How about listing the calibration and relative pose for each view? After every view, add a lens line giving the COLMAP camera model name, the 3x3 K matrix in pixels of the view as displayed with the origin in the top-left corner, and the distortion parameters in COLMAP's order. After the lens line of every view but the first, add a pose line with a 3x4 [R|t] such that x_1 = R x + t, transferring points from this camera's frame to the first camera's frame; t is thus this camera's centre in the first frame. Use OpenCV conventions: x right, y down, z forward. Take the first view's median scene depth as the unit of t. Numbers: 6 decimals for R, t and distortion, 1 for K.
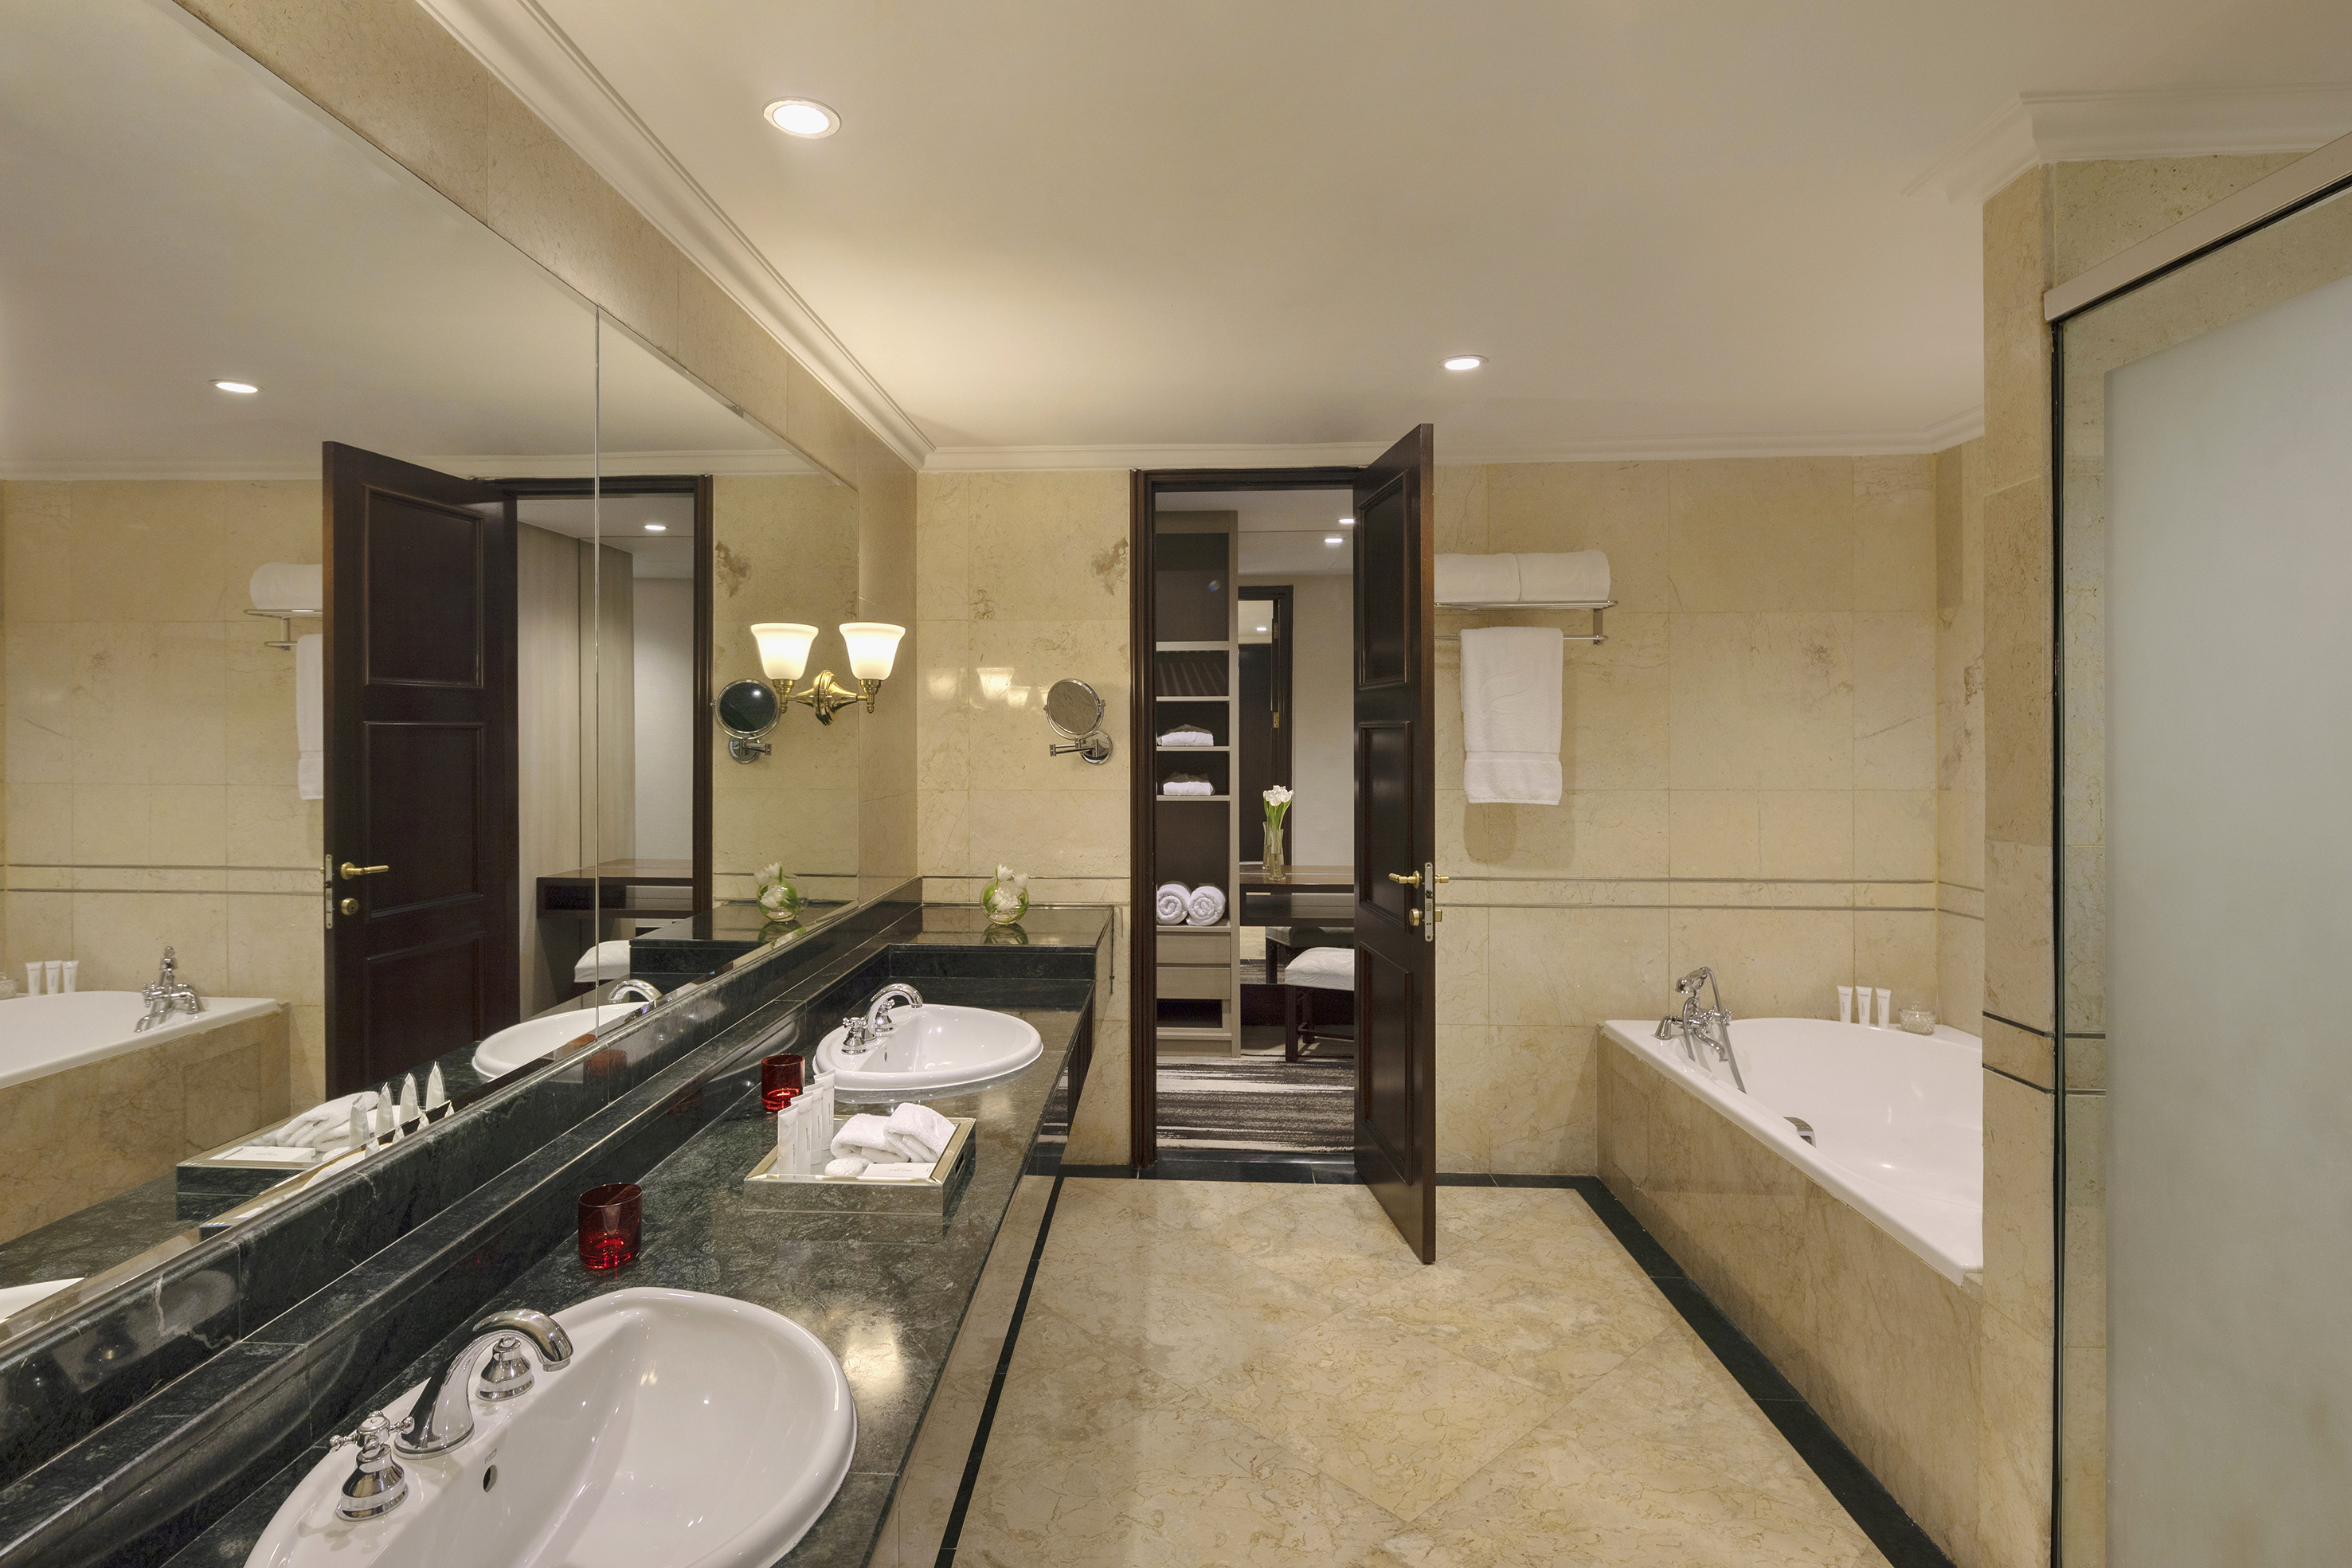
lens RADIAL K [[1161.8, 0, 1120.1], [0, 1161.8, 730.1], [0, 0, 1]] dist [0.003954, -0.001987]
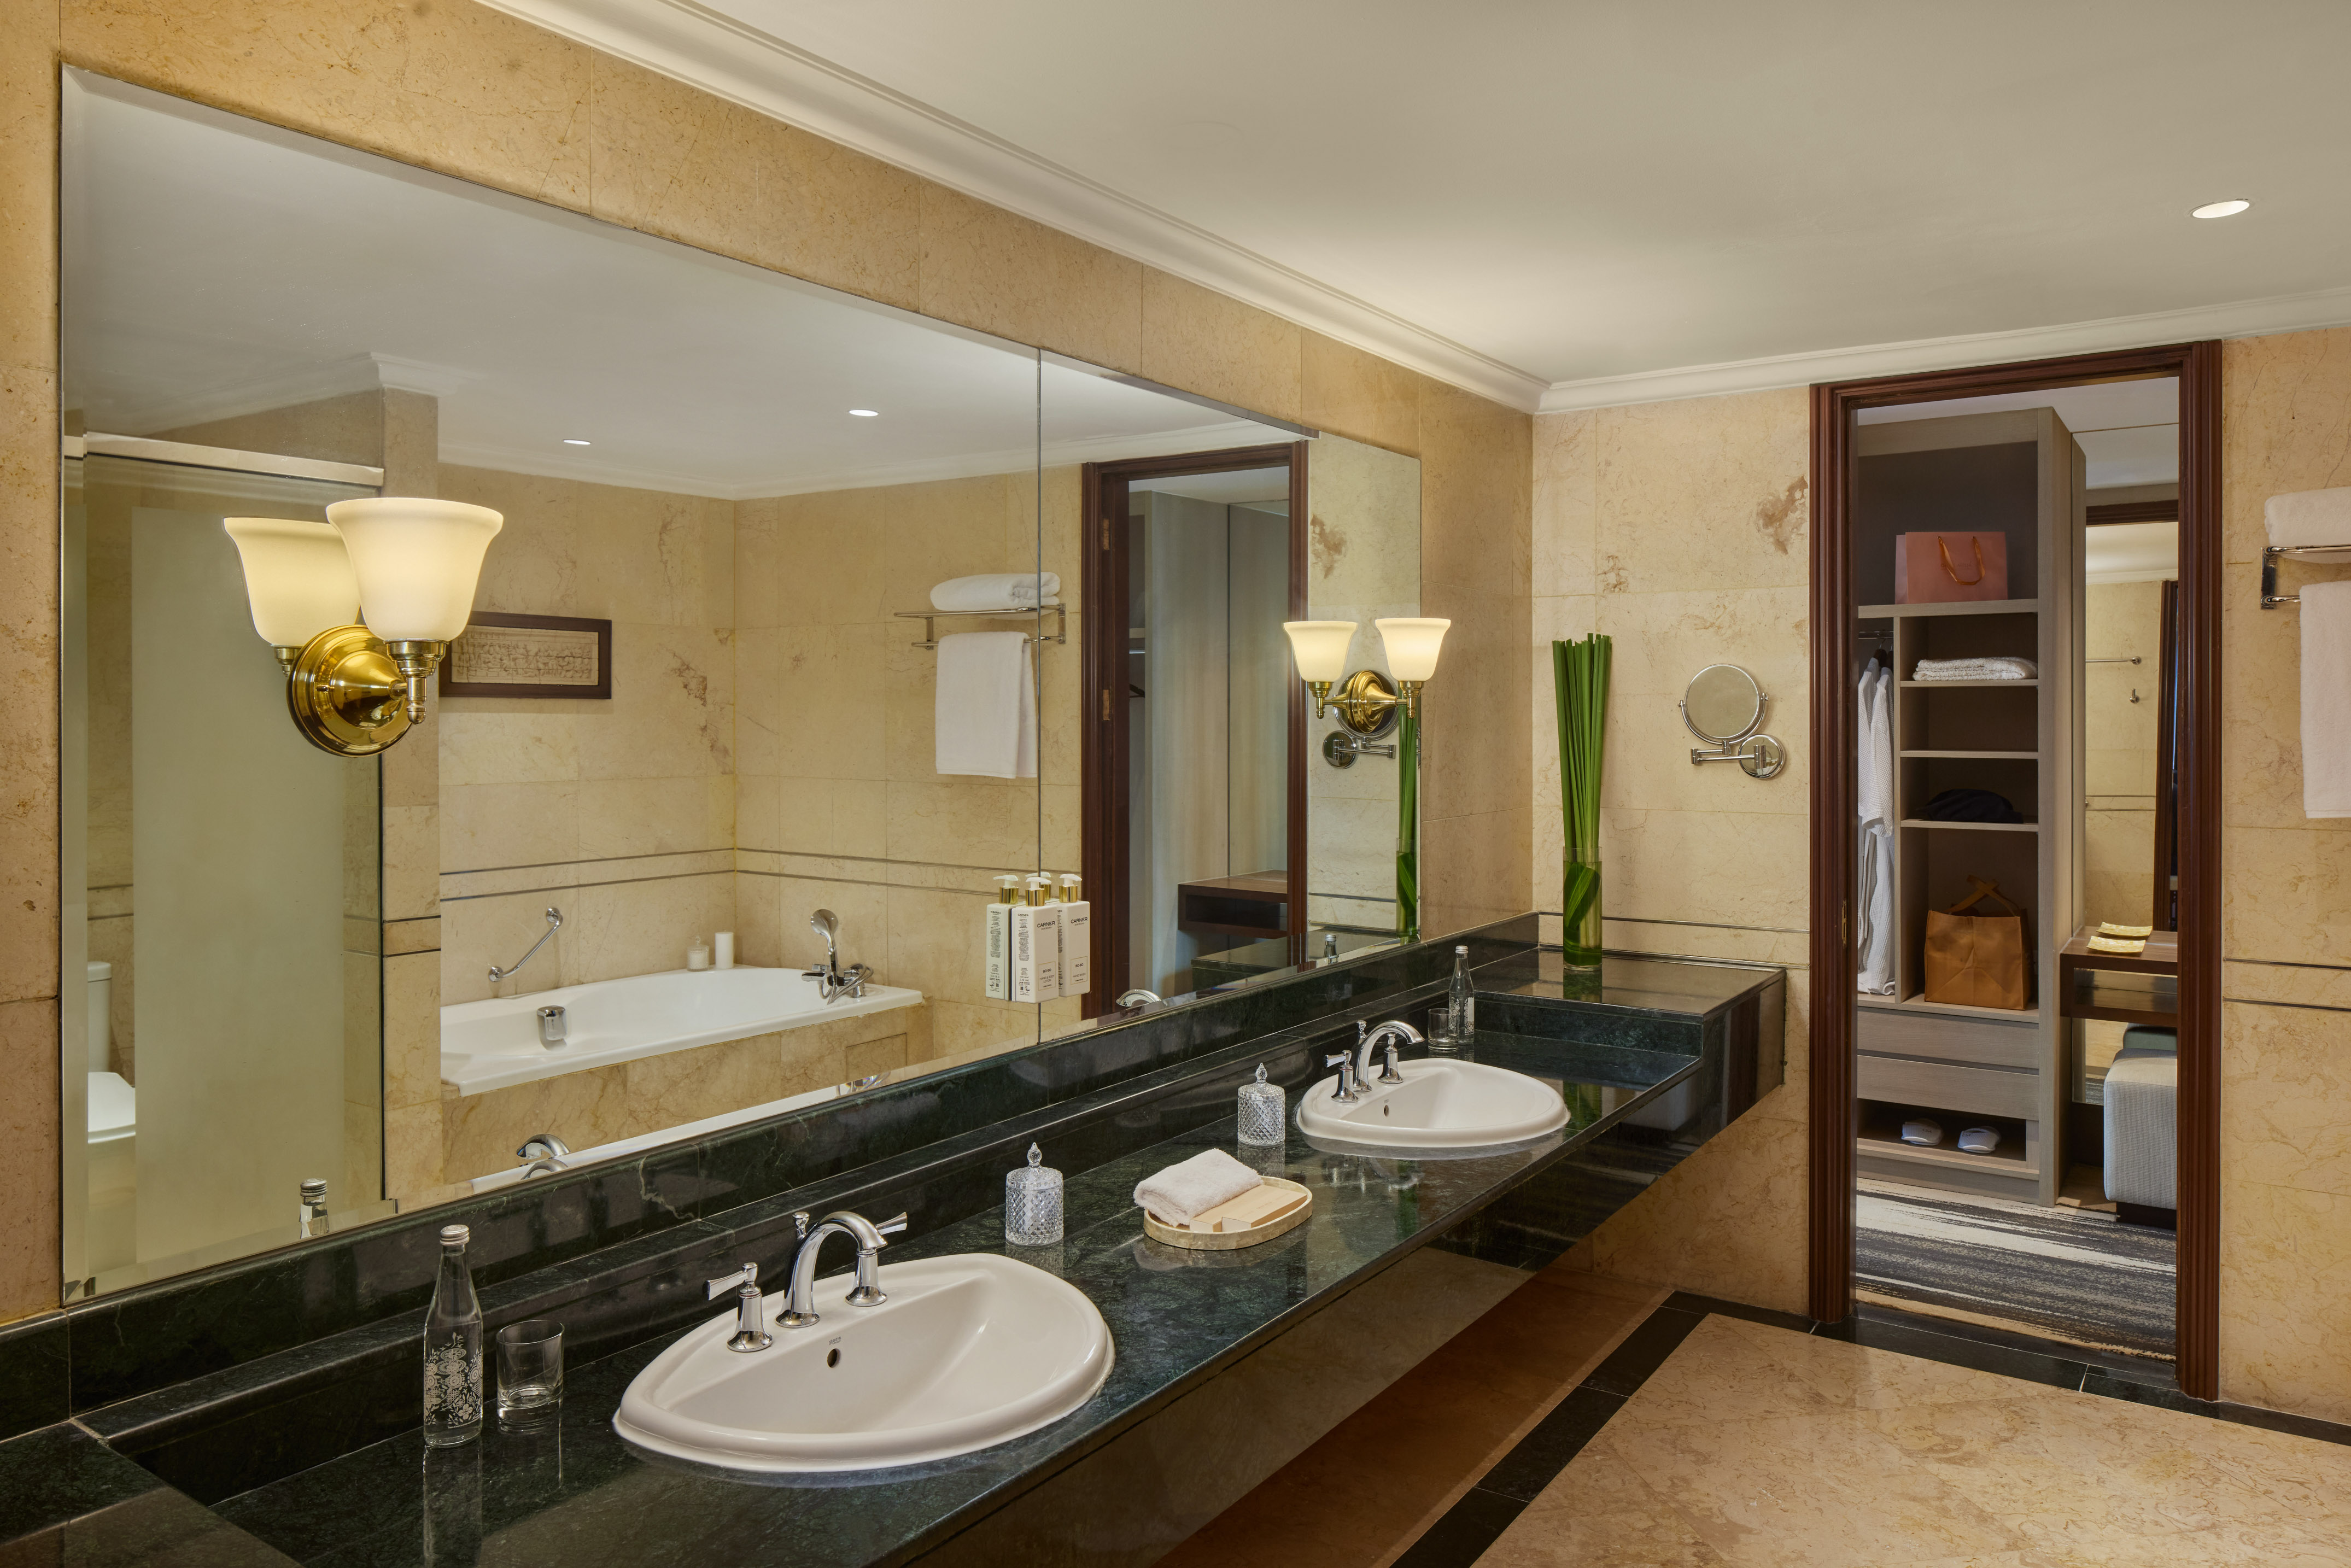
lens RADIAL K [[1589.2, 0, 1186.7], [0, 1589.2, 719.3], [0, 0, 1]] dist [0.003497, -0.005016]
pose [[0.860157, 0.002202, -0.510024, 0.184751], [0.002527, 0.999960, 0.008579, -0.019156], [0.510022, -0.008668, 0.860117, -0.080368]]
